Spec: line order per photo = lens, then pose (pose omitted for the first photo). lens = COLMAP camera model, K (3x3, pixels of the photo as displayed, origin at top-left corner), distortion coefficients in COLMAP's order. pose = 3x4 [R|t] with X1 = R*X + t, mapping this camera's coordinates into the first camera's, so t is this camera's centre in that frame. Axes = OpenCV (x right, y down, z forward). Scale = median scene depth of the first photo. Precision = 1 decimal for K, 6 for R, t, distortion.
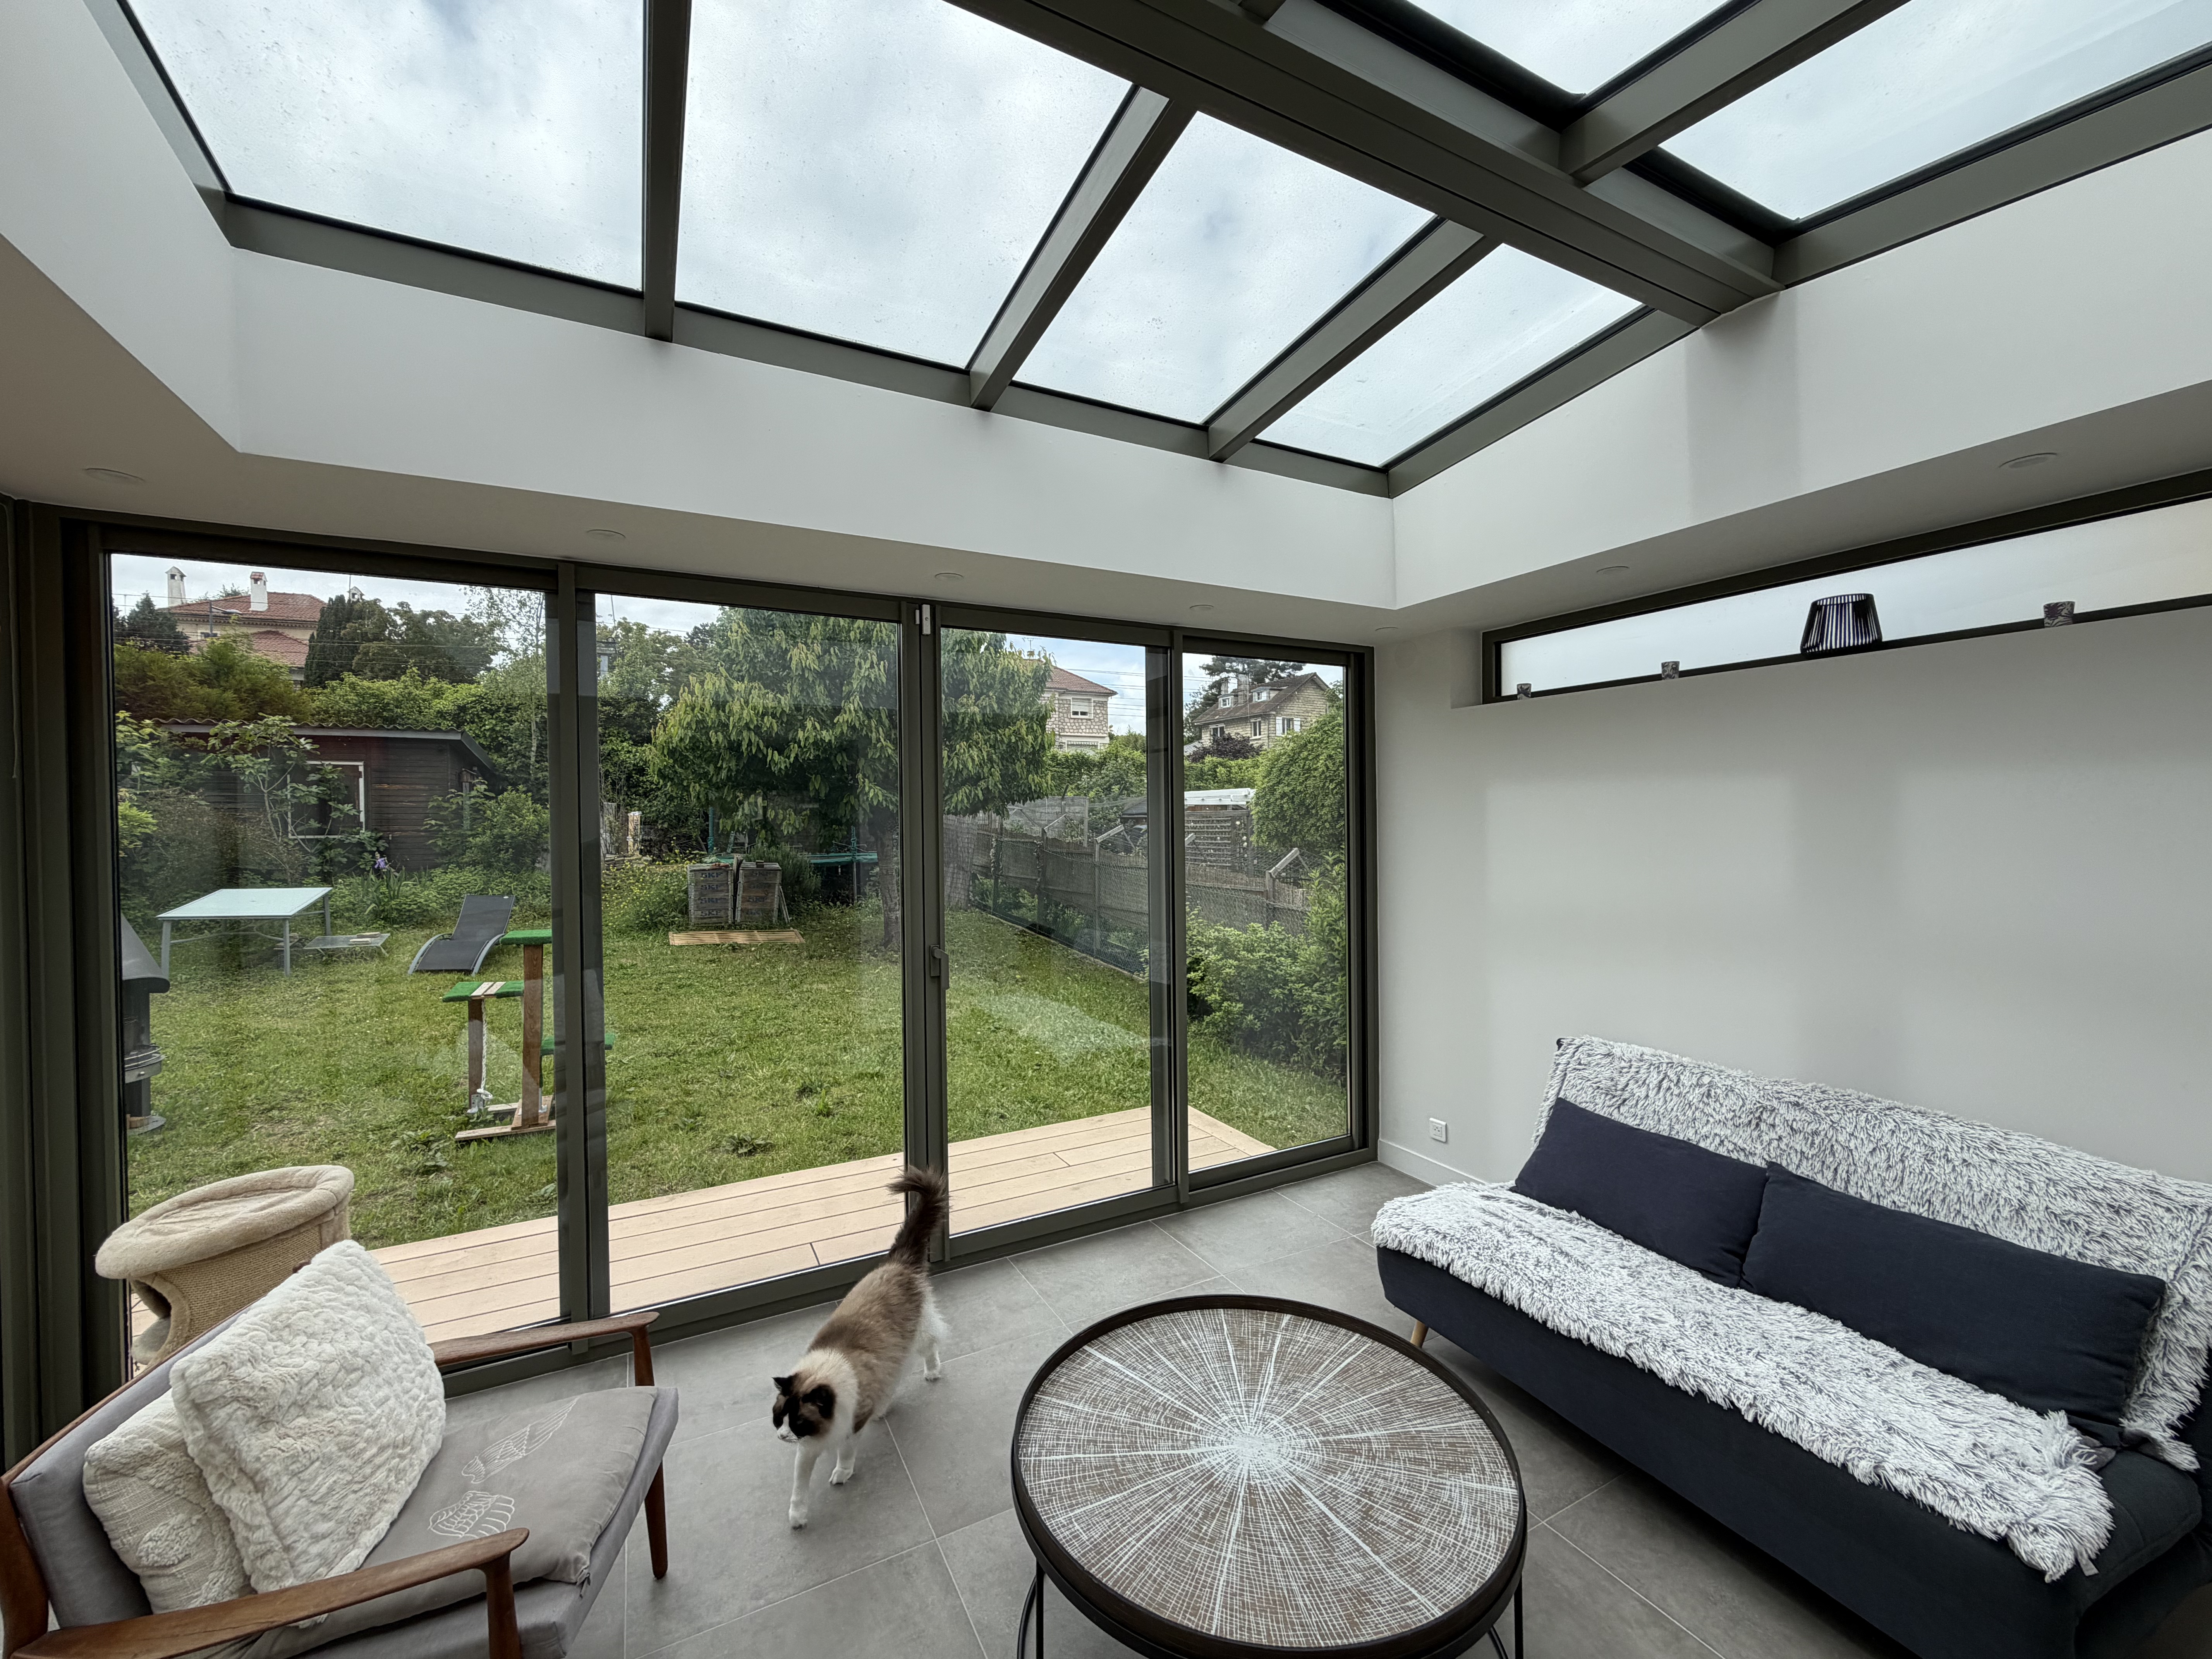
lens RADIAL K [[884.2, 0, 1099.1], [0, 884.2, 829.0], [0, 0, 1]] dist [0.000174, 0.000363]
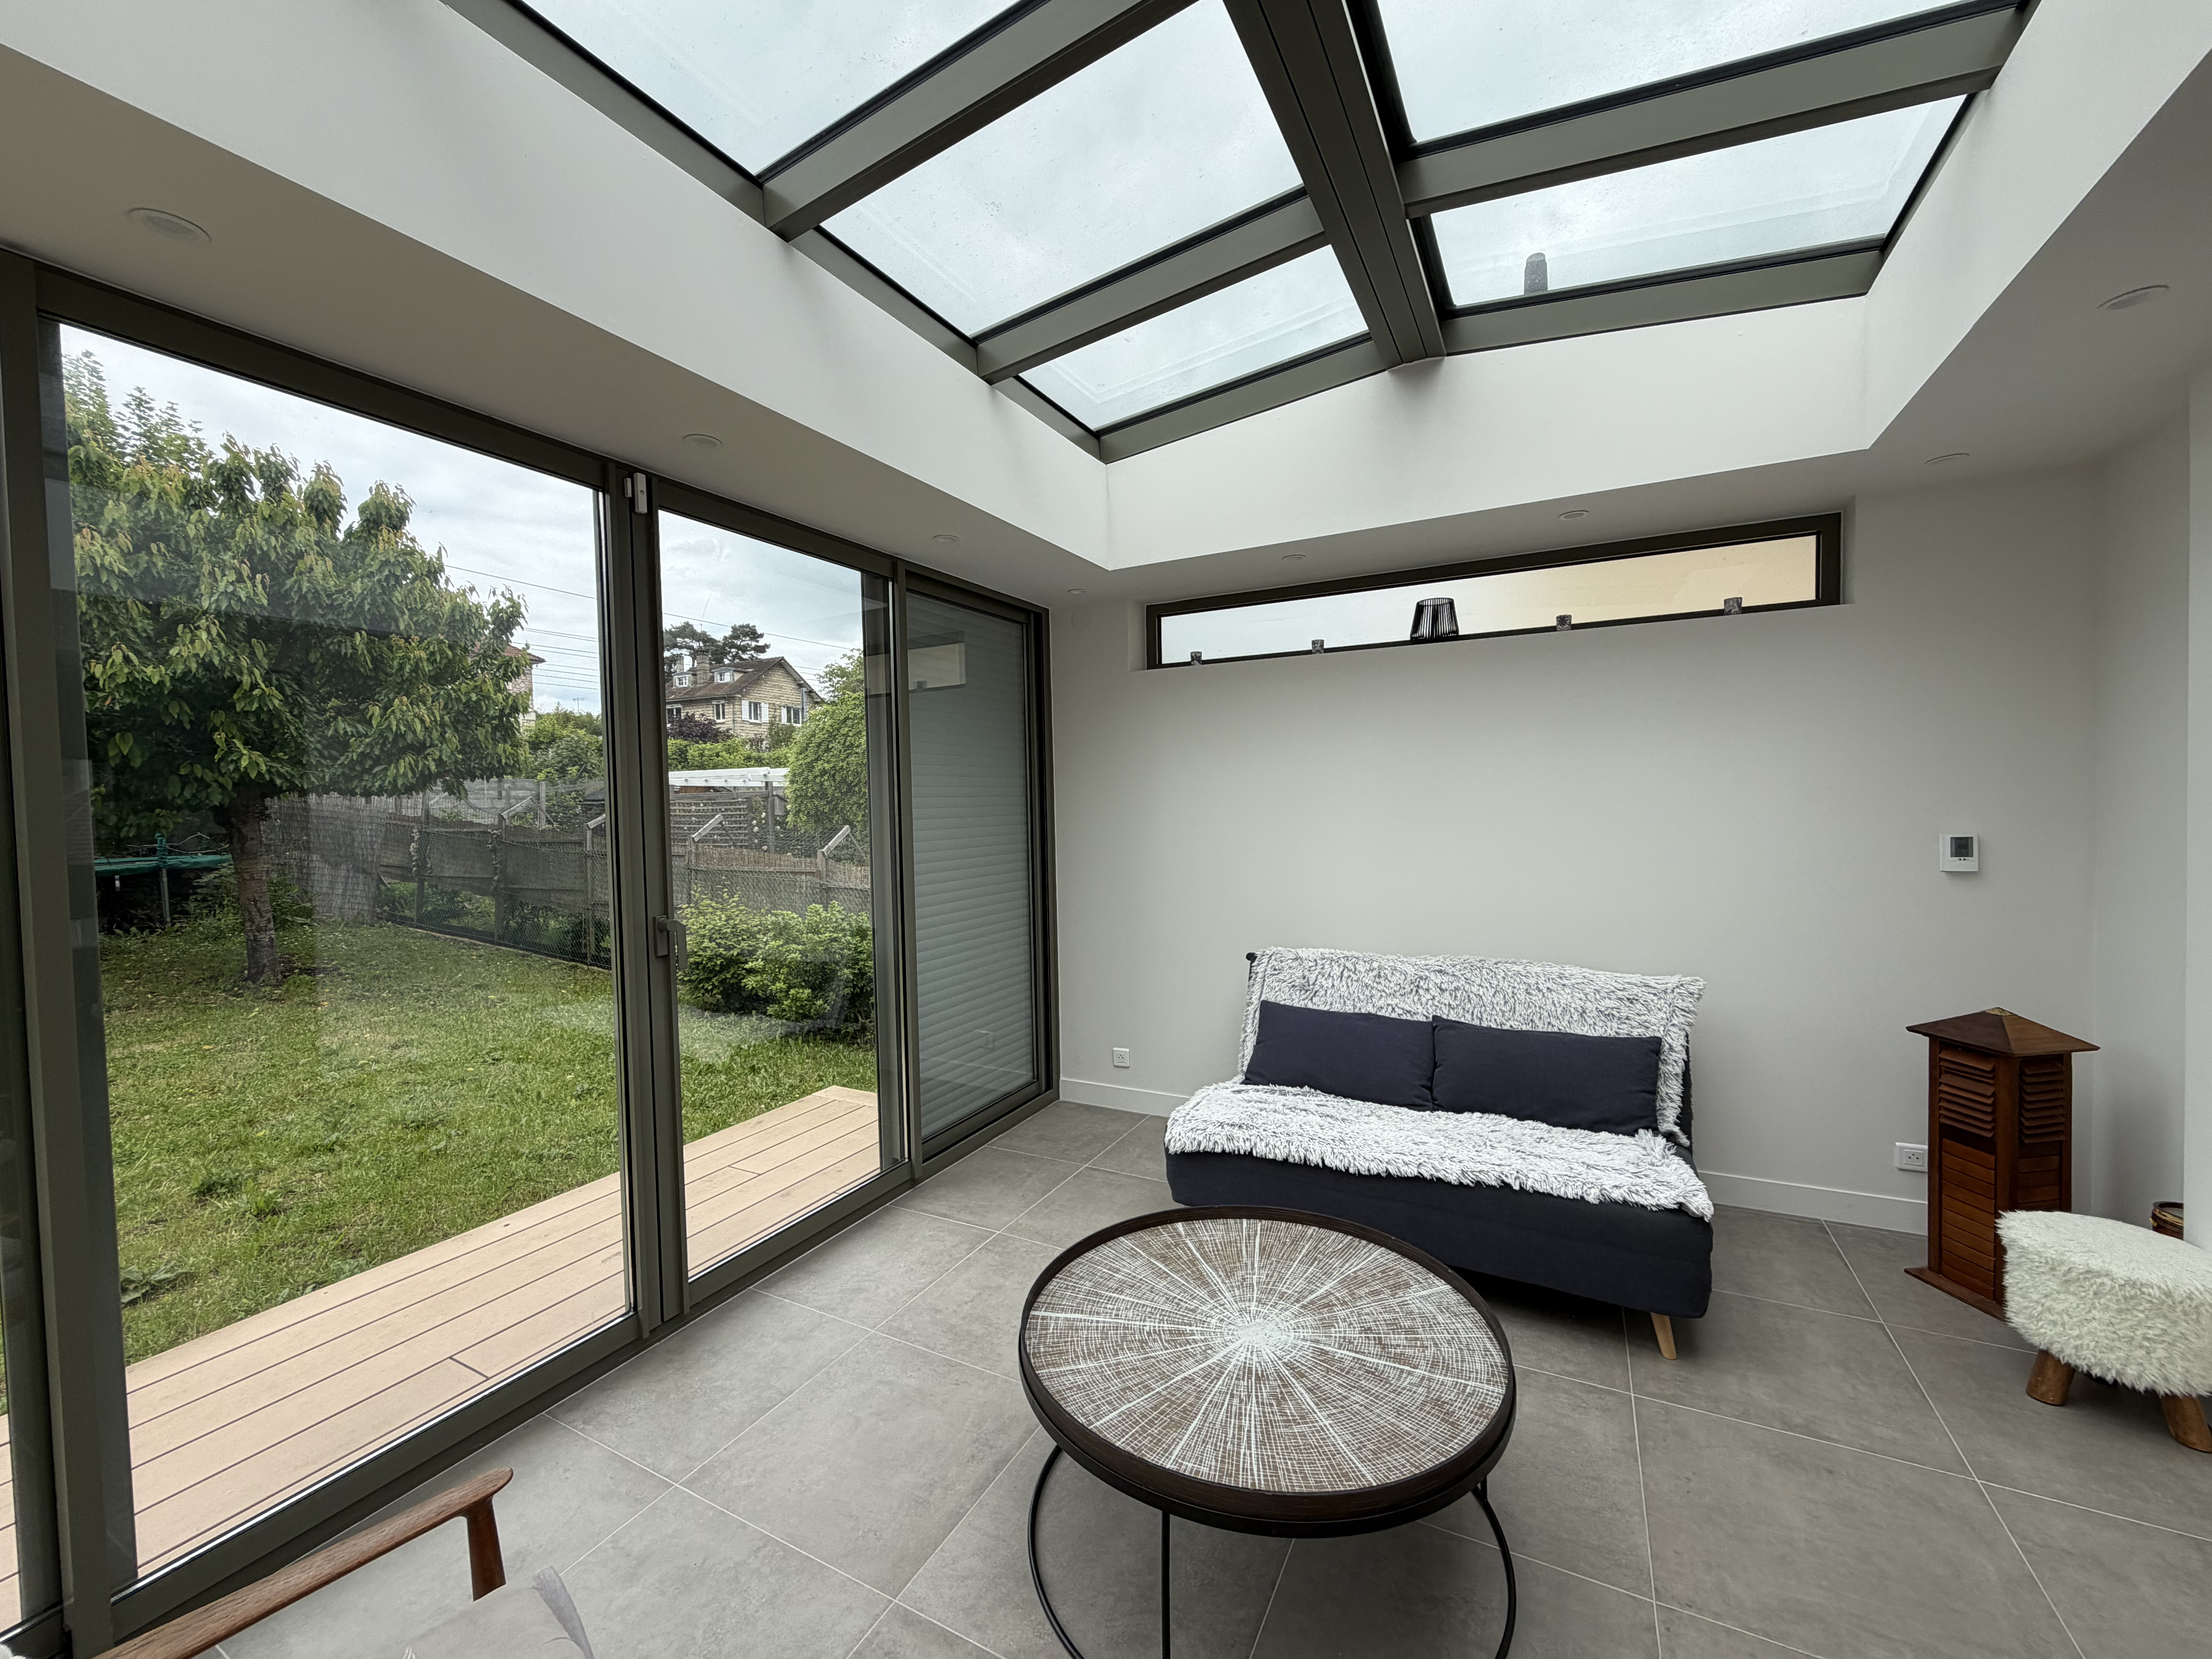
lens RADIAL K [[880.5, 0, 1106.0], [0, 880.5, 829.5], [0, 0, 1]] dist [0.000166, 0.000131]
pose [[0.827795, -0.025437, 0.560454, -0.305696], [0.018489, 0.999666, 0.018063, 0.050144], [-0.560726, -0.004590, 0.827988, 0.142728]]
